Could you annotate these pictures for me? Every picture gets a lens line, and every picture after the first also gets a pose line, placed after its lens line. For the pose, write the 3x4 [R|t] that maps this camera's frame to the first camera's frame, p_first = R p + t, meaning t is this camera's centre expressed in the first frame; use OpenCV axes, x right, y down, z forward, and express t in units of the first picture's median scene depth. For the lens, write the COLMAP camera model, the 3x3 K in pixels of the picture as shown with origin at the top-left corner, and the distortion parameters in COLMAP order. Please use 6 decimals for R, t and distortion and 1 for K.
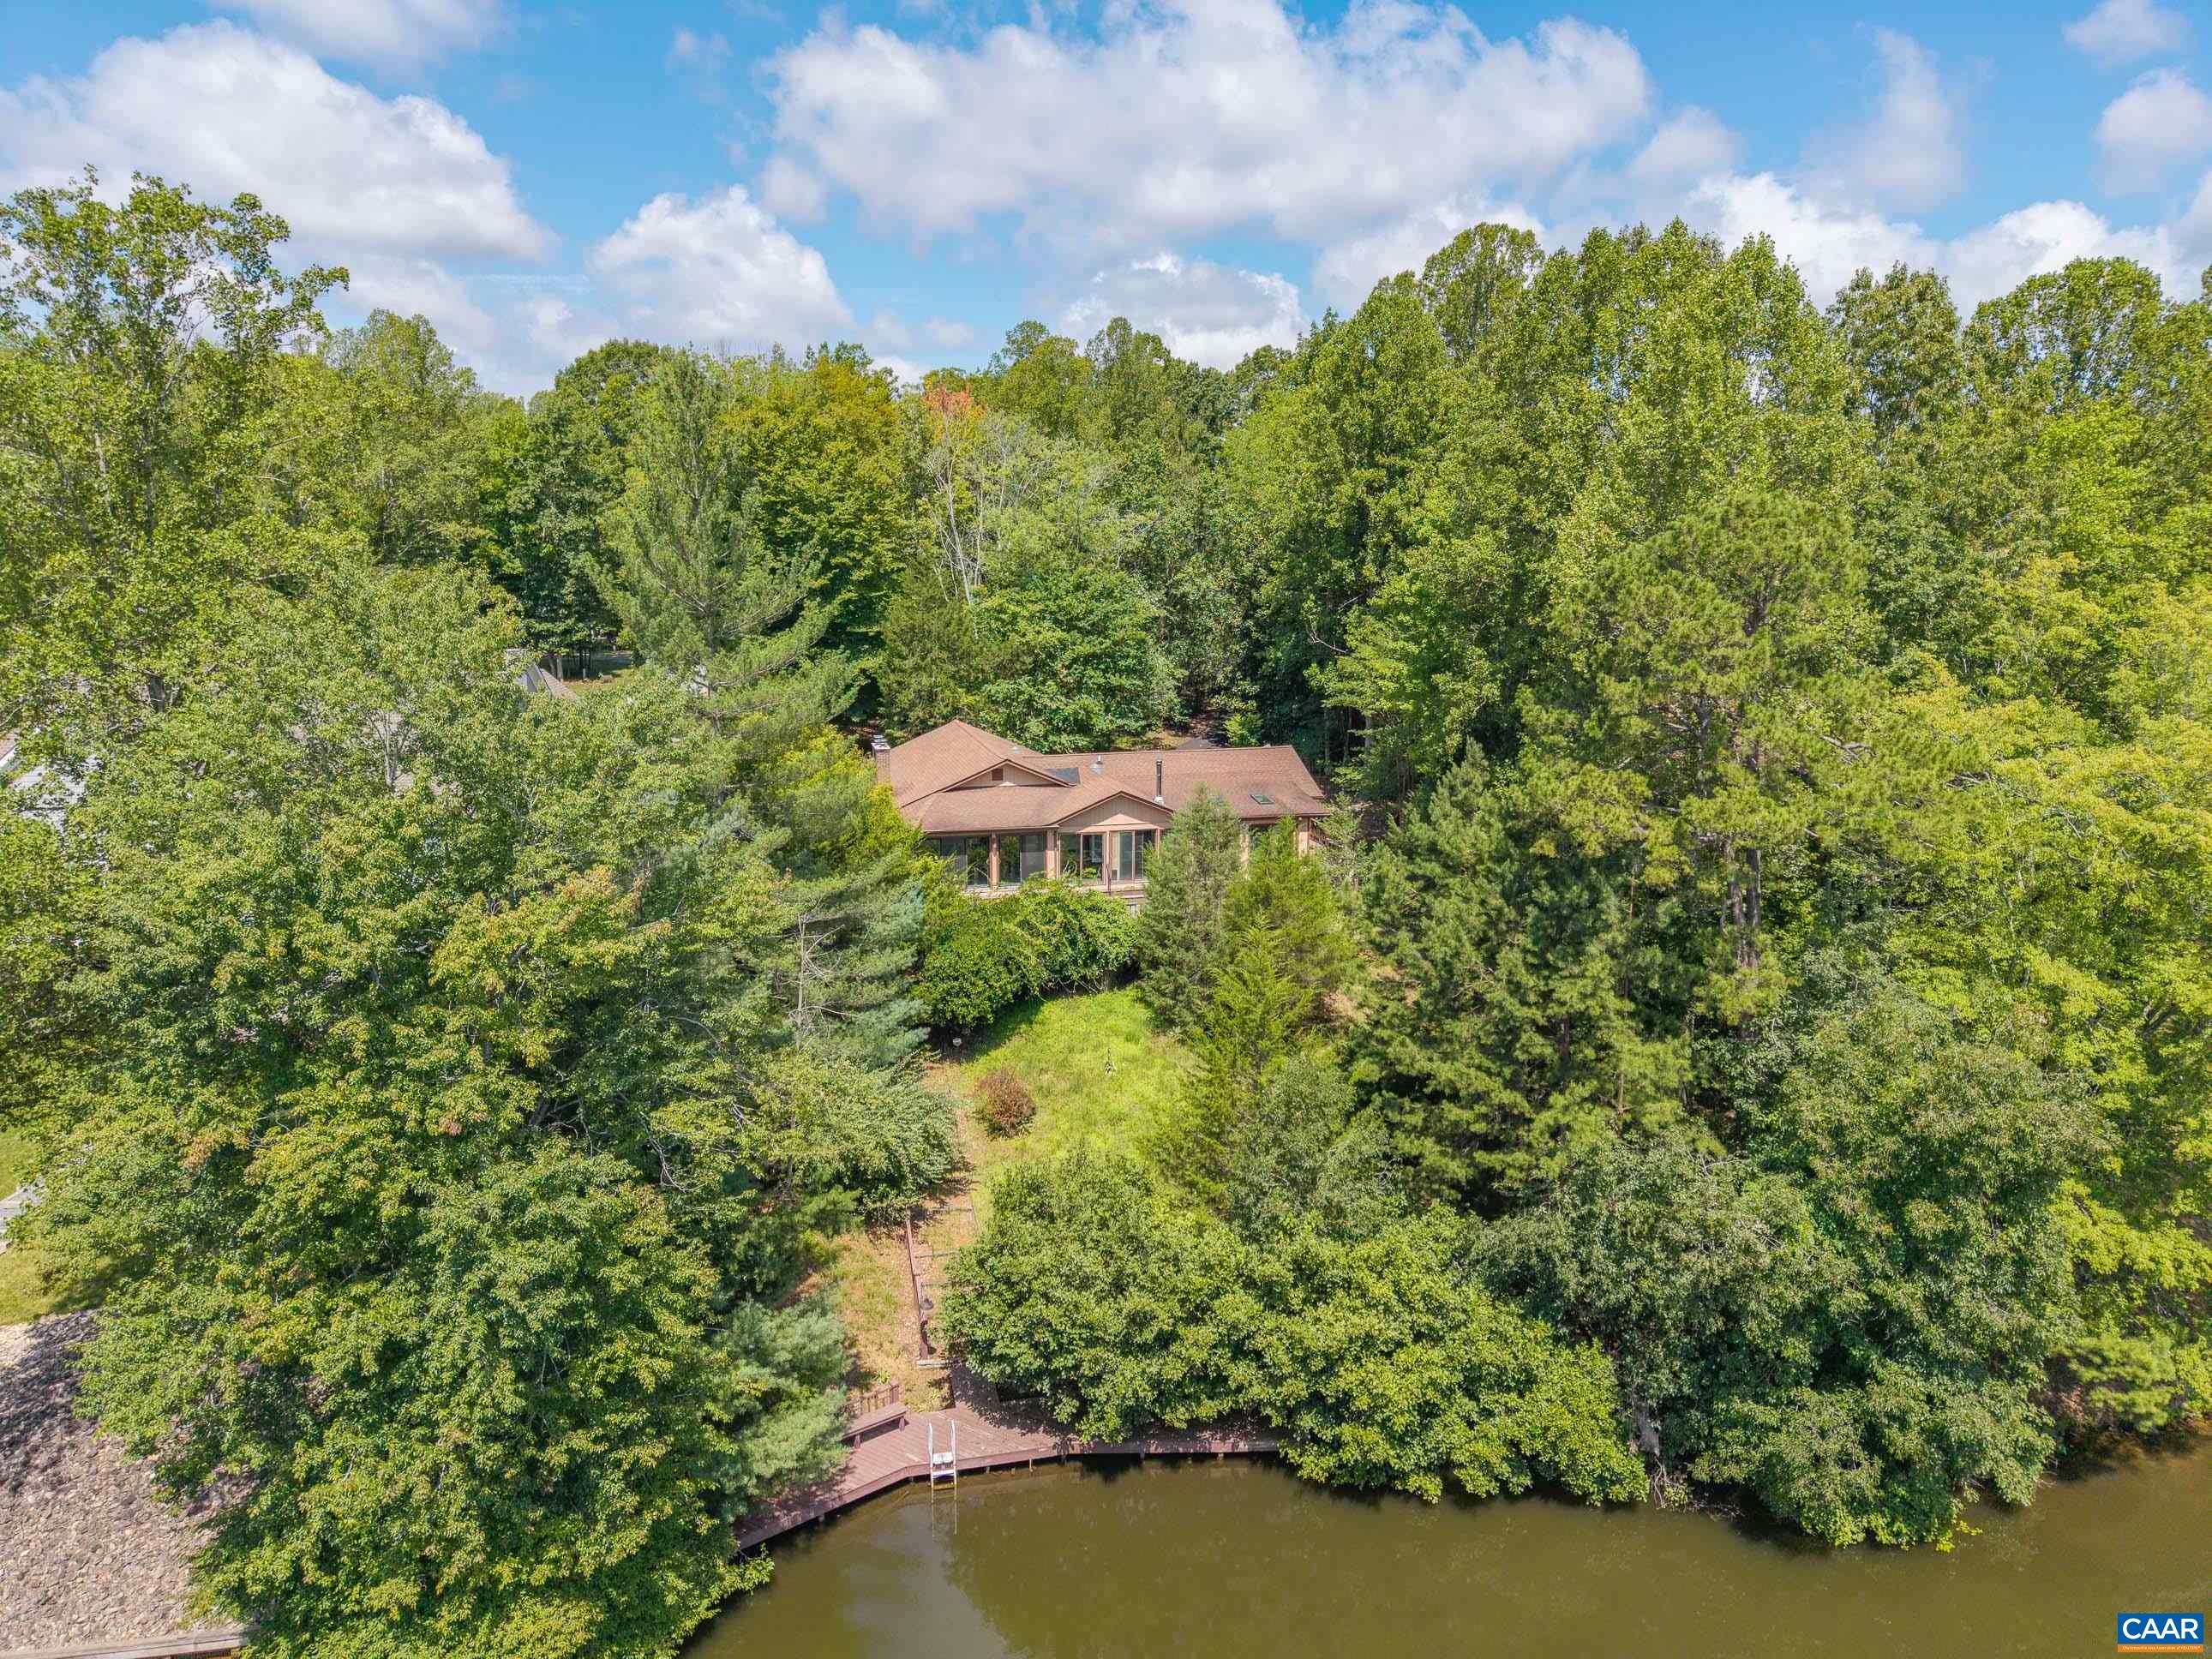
lens RADIAL K [[1488.0, 0, 1113.5], [0, 1488.0, 834.1], [0, 0, 1]] dist [0.007820, -0.014279]
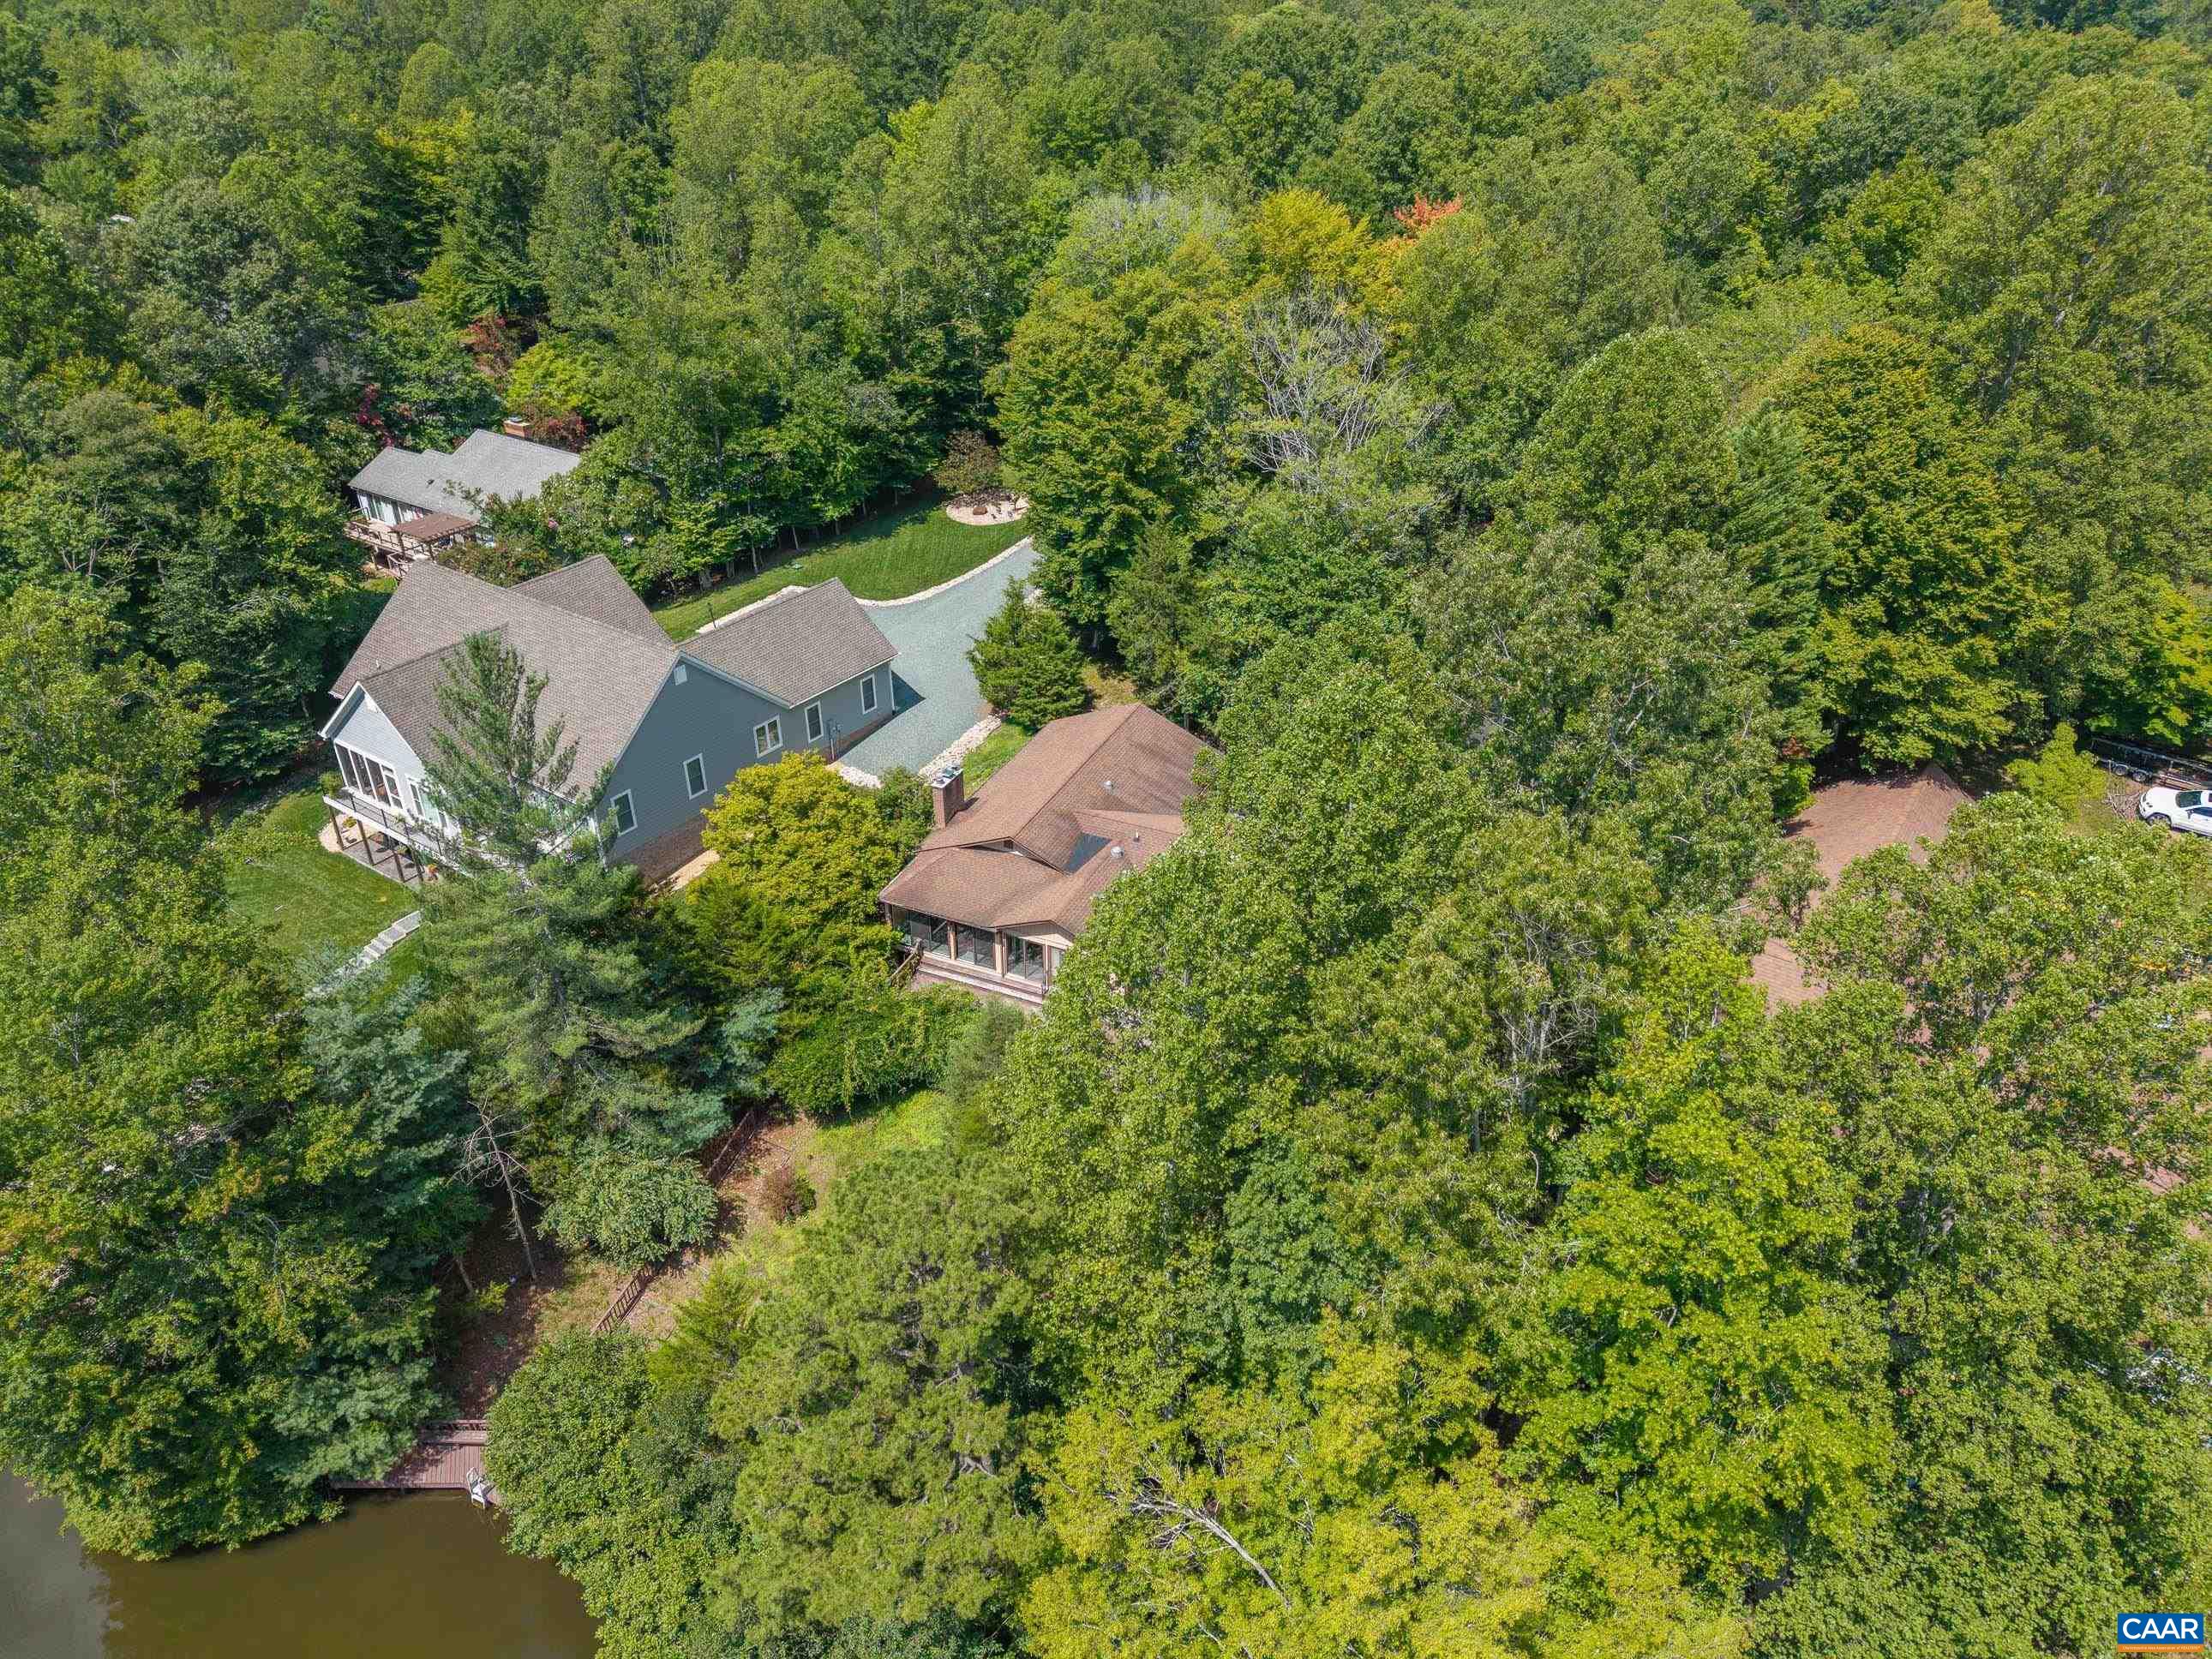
lens RADIAL K [[1488.0, 0, 1115.7], [0, 1488.0, 839.4], [0, 0, 1]] dist [0.007820, -0.014279]
pose [[0.785801, 0.323123, -0.527360, 0.793773], [-0.116344, 0.914677, 0.387079, -0.678712], [0.607439, -0.242811, 0.756347, 0.353898]]
